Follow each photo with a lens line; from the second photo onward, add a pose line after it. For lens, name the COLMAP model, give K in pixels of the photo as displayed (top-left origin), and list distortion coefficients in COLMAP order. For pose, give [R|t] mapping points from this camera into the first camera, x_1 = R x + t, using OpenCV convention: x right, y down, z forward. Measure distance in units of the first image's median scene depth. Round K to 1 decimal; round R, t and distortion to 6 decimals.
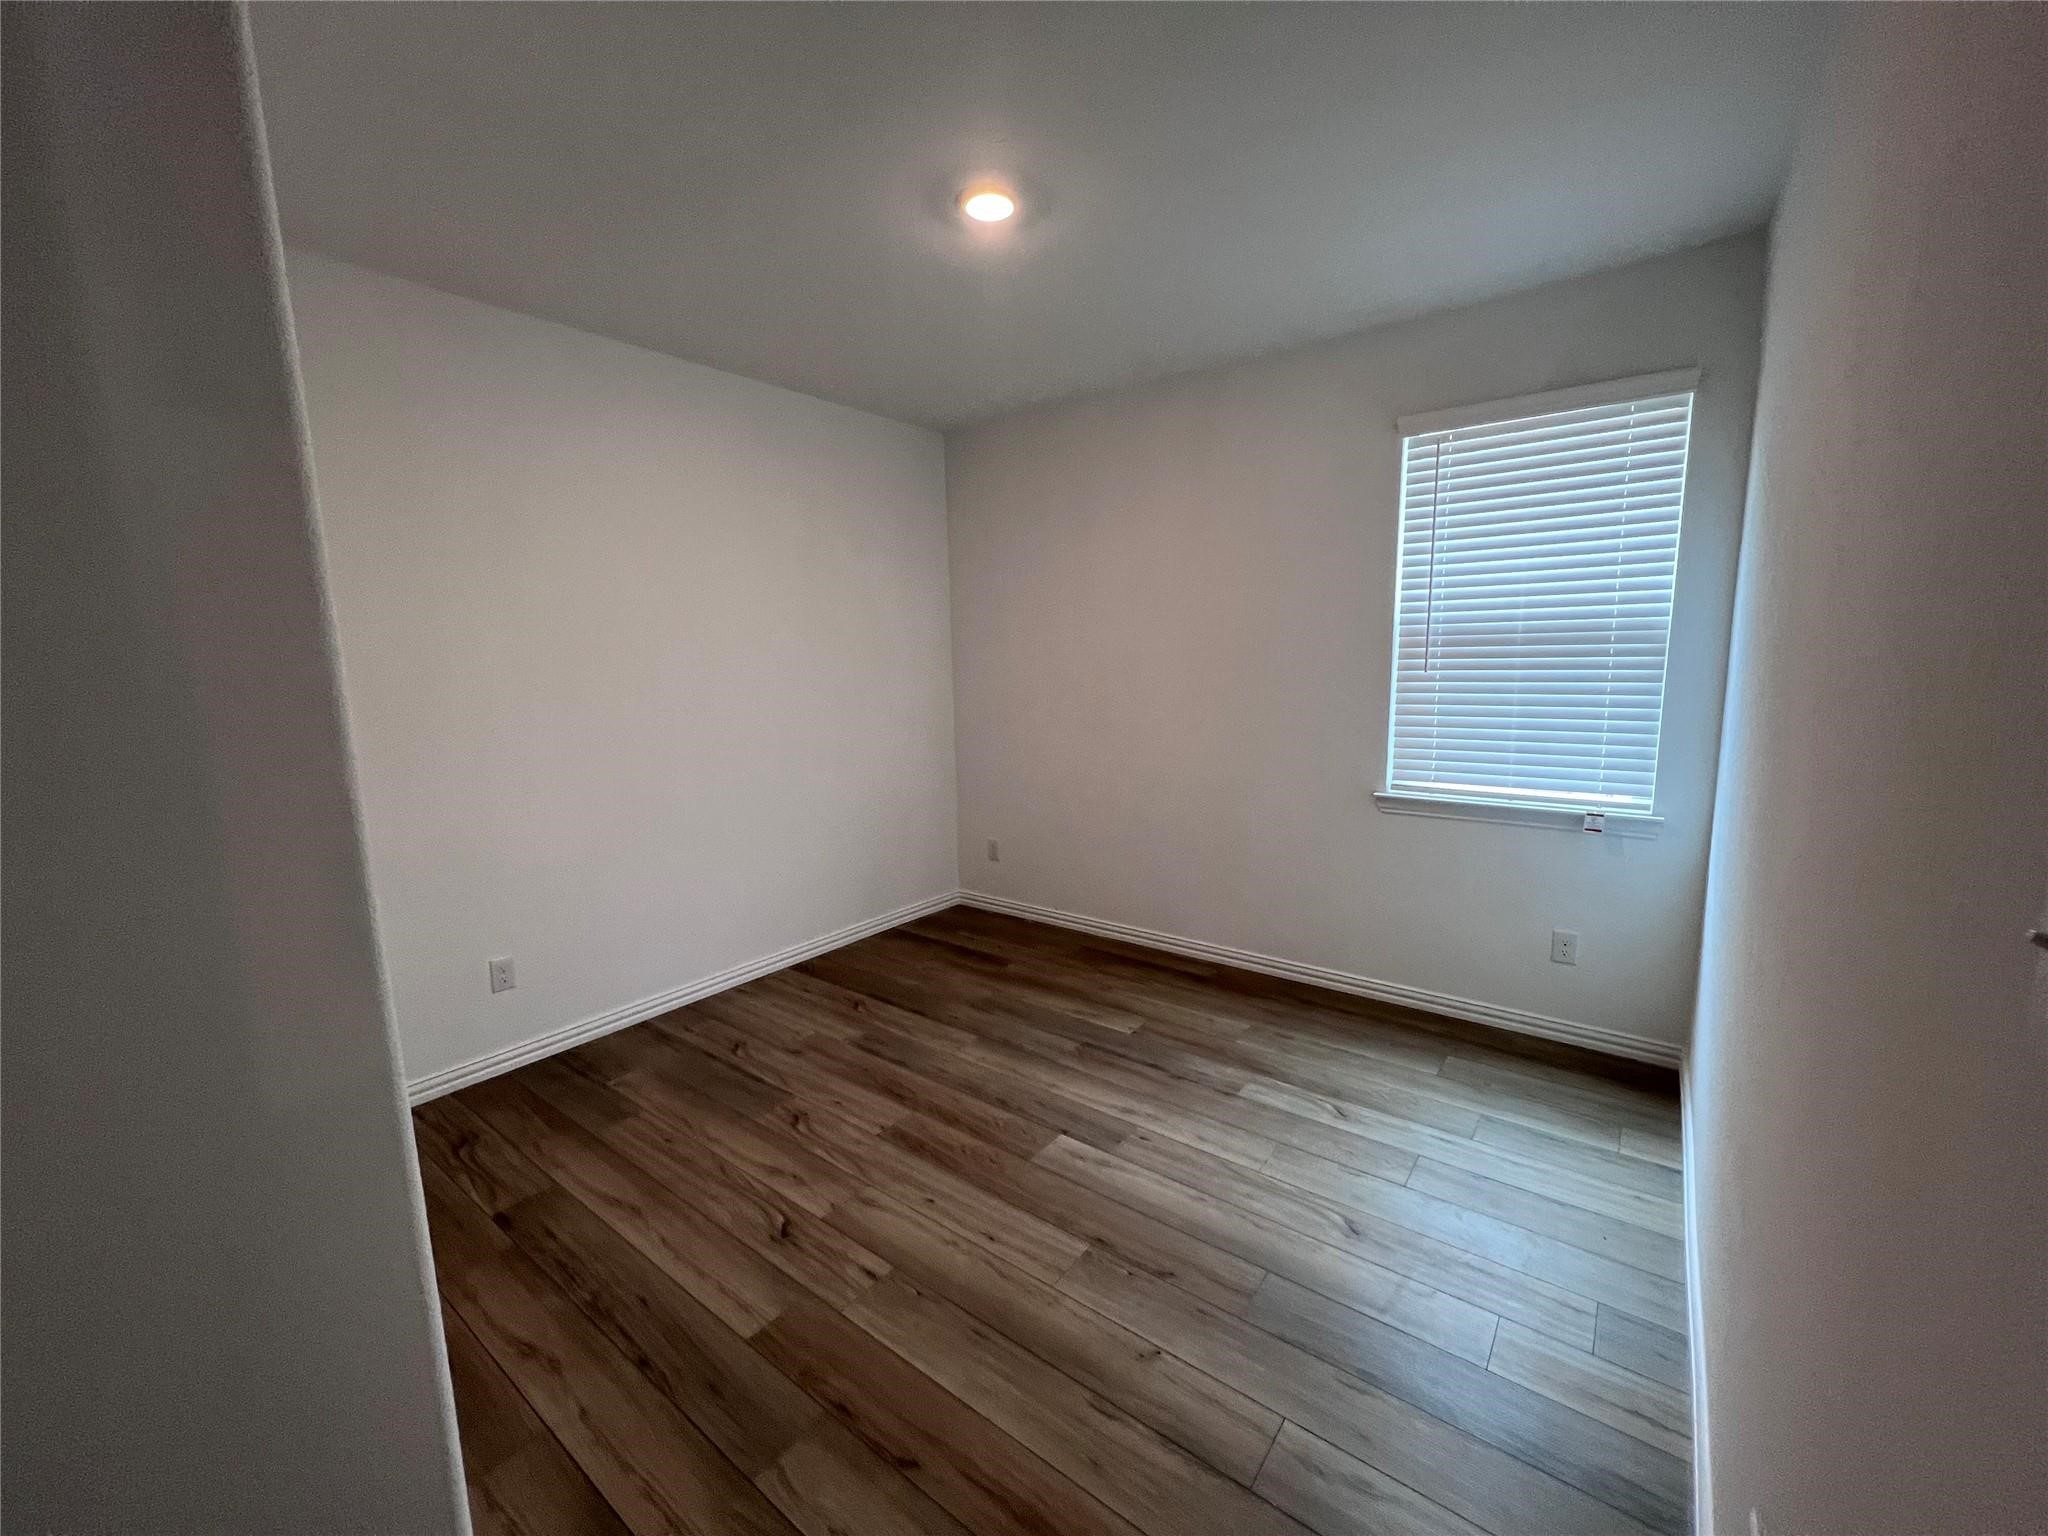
lens RADIAL K [[817.6, 0, 1022.7], [0, 817.6, 773.5], [0, 0, 1]] dist [-0.001310, -0.000155]
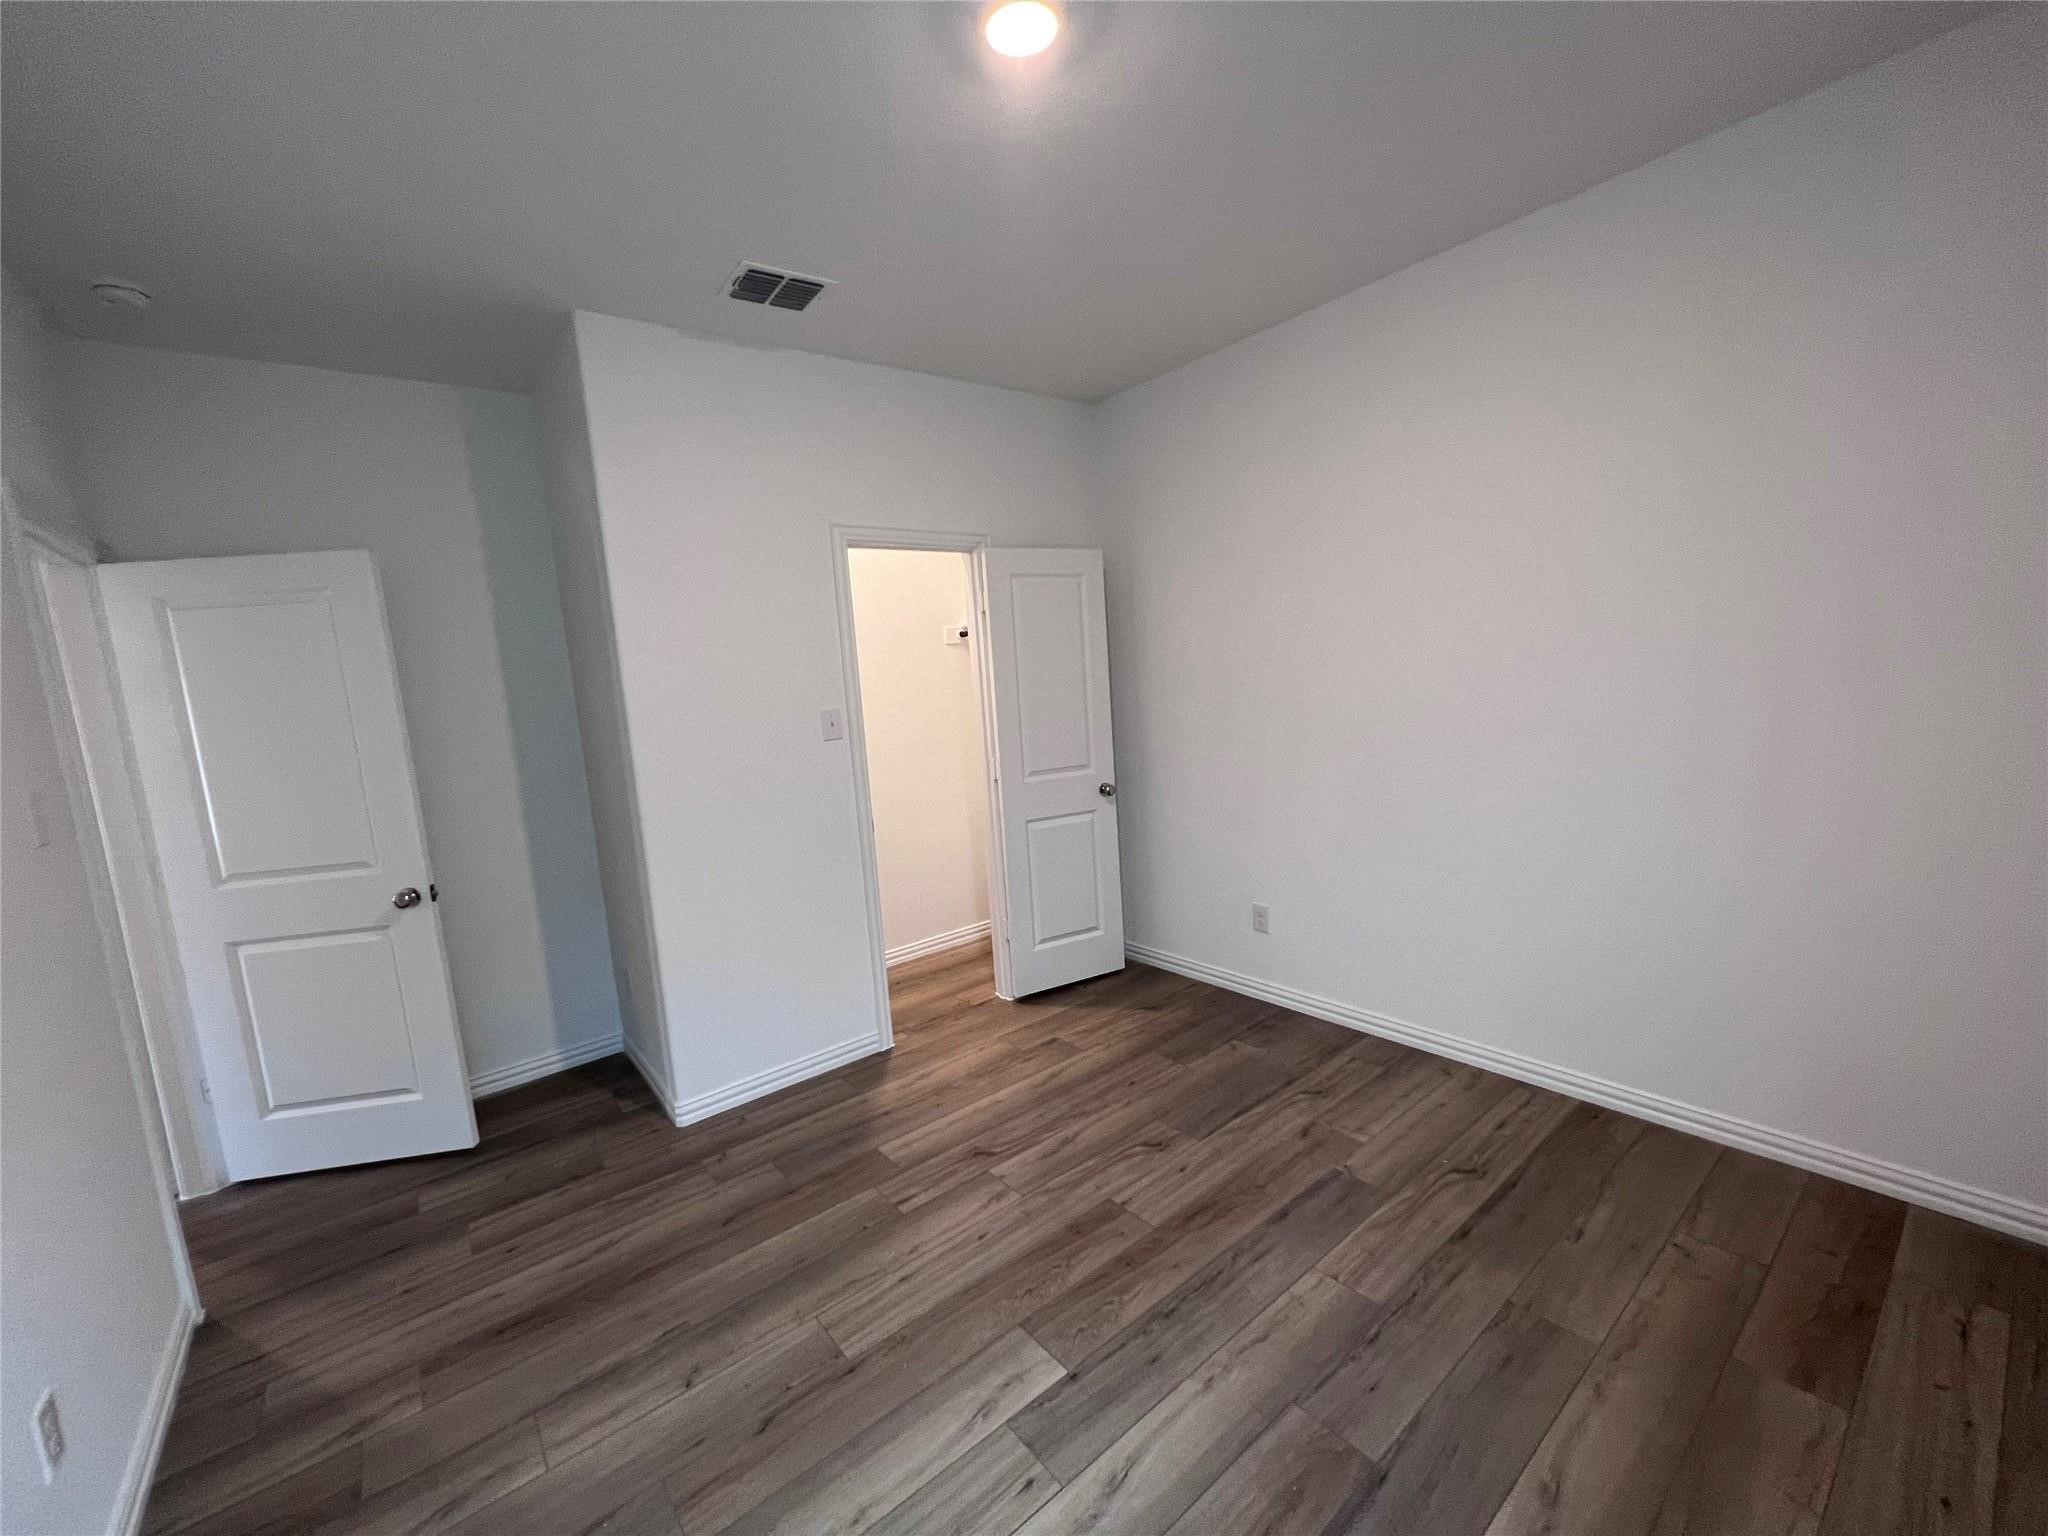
lens RADIAL K [[817.6, 0, 1022.7], [0, 817.6, 773.5], [0, 0, 1]] dist [-0.001310, -0.000155]
pose [[-0.231546, 0.157149, -0.960047, 0.599363], [-0.066819, 0.981967, 0.176852, -0.159105], [0.970527, 0.105098, -0.216870, 1.002598]]
